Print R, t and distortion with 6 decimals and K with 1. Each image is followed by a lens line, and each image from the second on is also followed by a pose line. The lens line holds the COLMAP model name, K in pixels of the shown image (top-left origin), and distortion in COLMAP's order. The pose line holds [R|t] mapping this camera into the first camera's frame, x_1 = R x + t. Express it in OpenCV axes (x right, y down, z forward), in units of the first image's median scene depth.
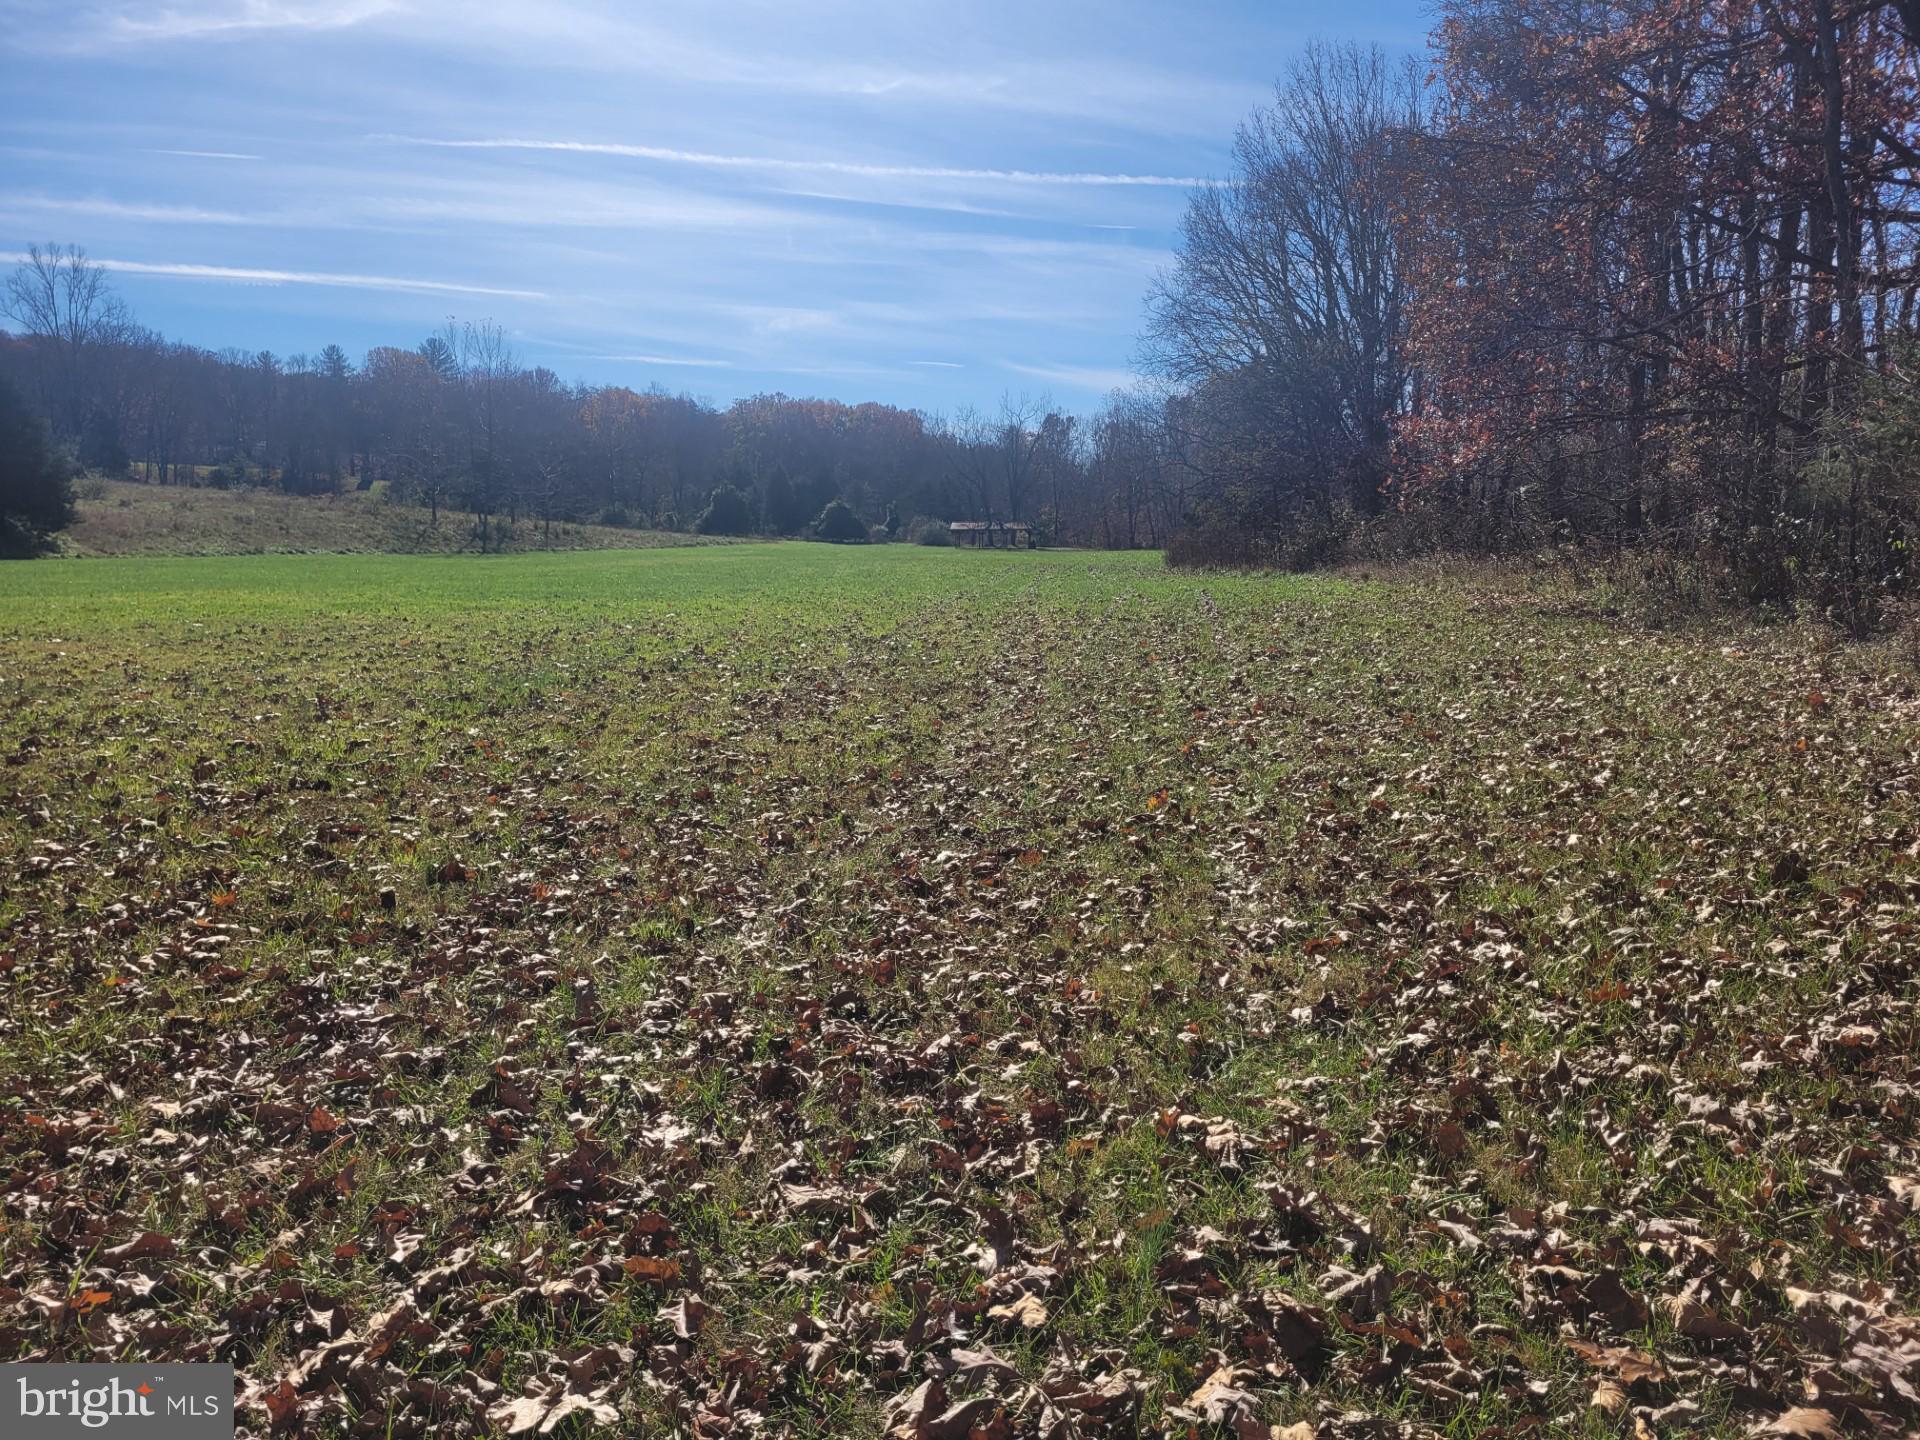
lens RADIAL K [[1451.8, 0, 975.4], [0, 1451.8, 692.3], [0, 0, 1]] dist [0.058593, -0.049336]
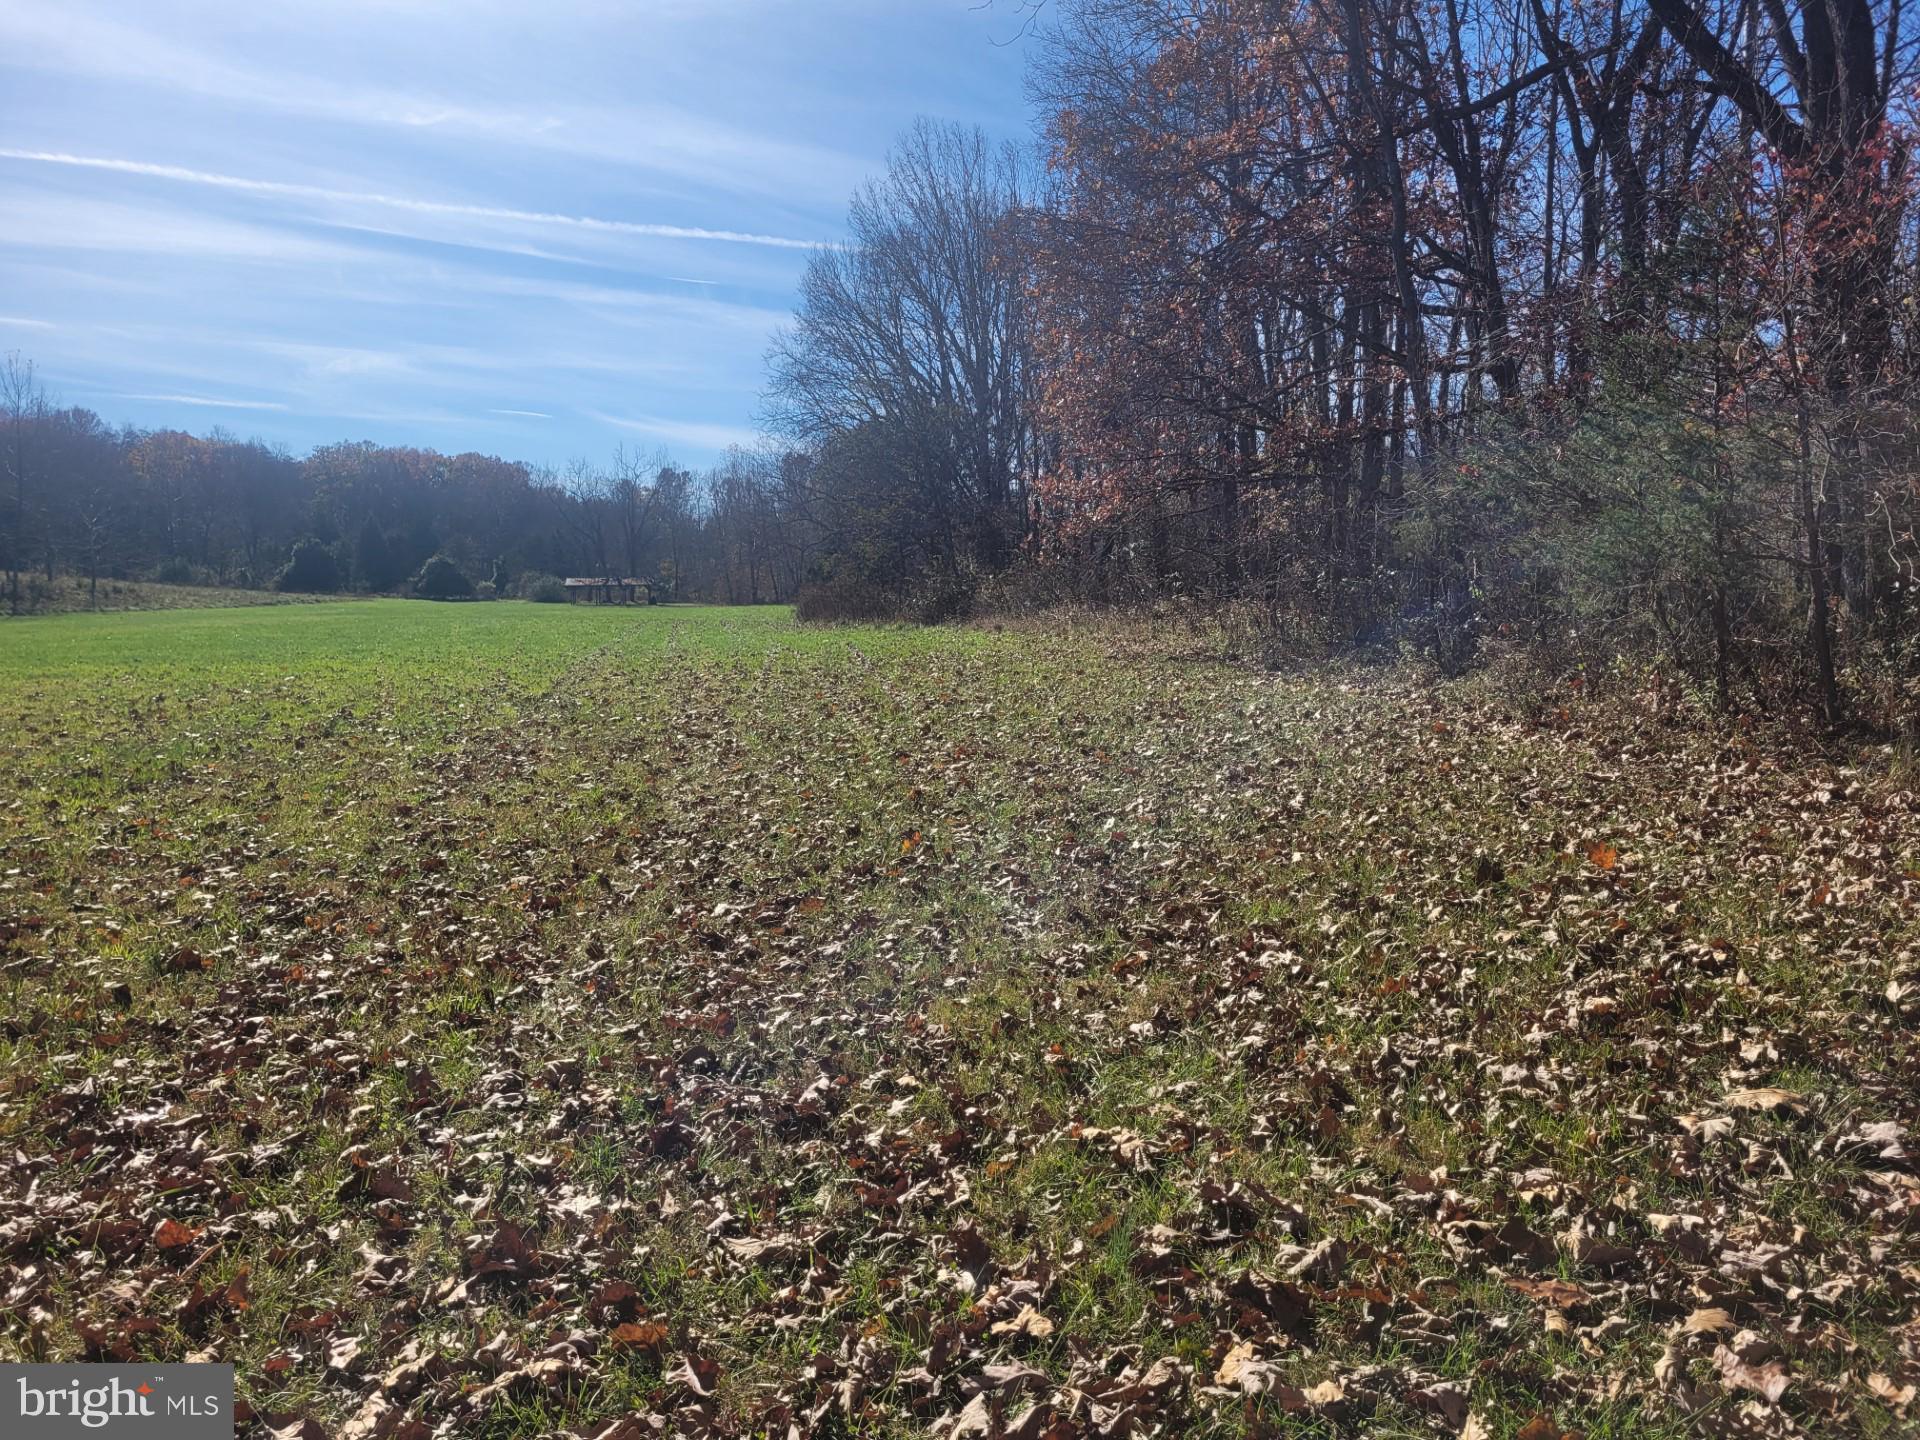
lens RADIAL K [[1451.8, 0, 967.0], [0, 1451.8, 695.4], [0, 0, 1]] dist [0.058593, -0.049336]
pose [[0.966471, -0.025326, 0.255522, -0.120584], [0.034455, 0.998916, -0.031313, 0.005077], [-0.254452, 0.039068, 0.966296, -0.002355]]
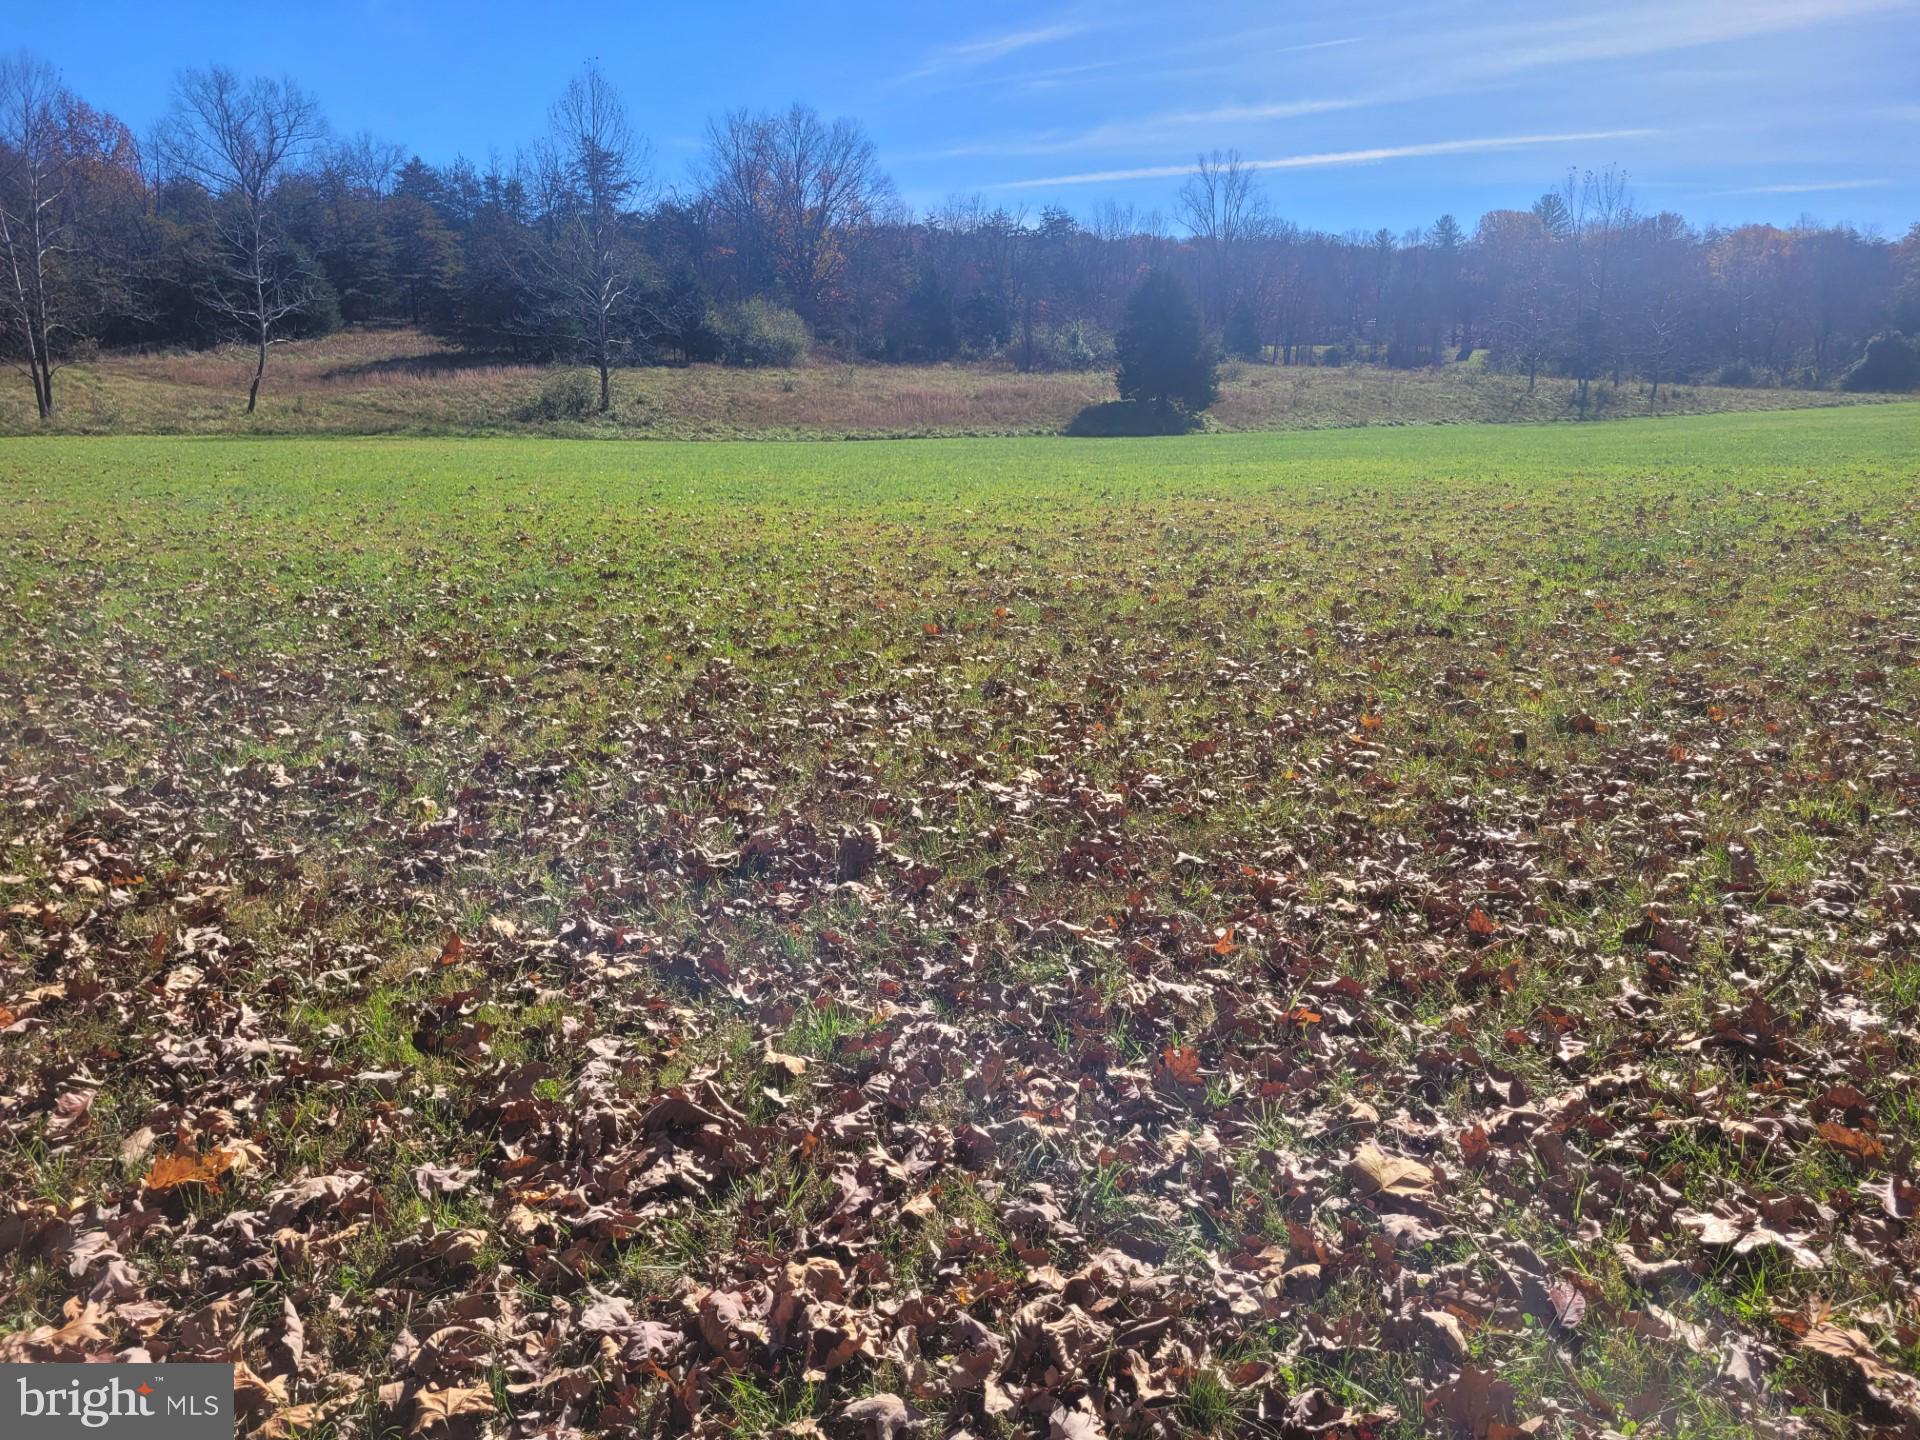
lens RADIAL K [[1451.8, 0, 945.5], [0, 1451.8, 709.6], [0, 0, 1]] dist [0.058593, -0.049336]
pose [[0.750895, 0.109920, -0.651209, -0.034679], [-0.046138, 0.992374, 0.114305, 0.019558], [0.658807, -0.055785, 0.750240, -0.033189]]
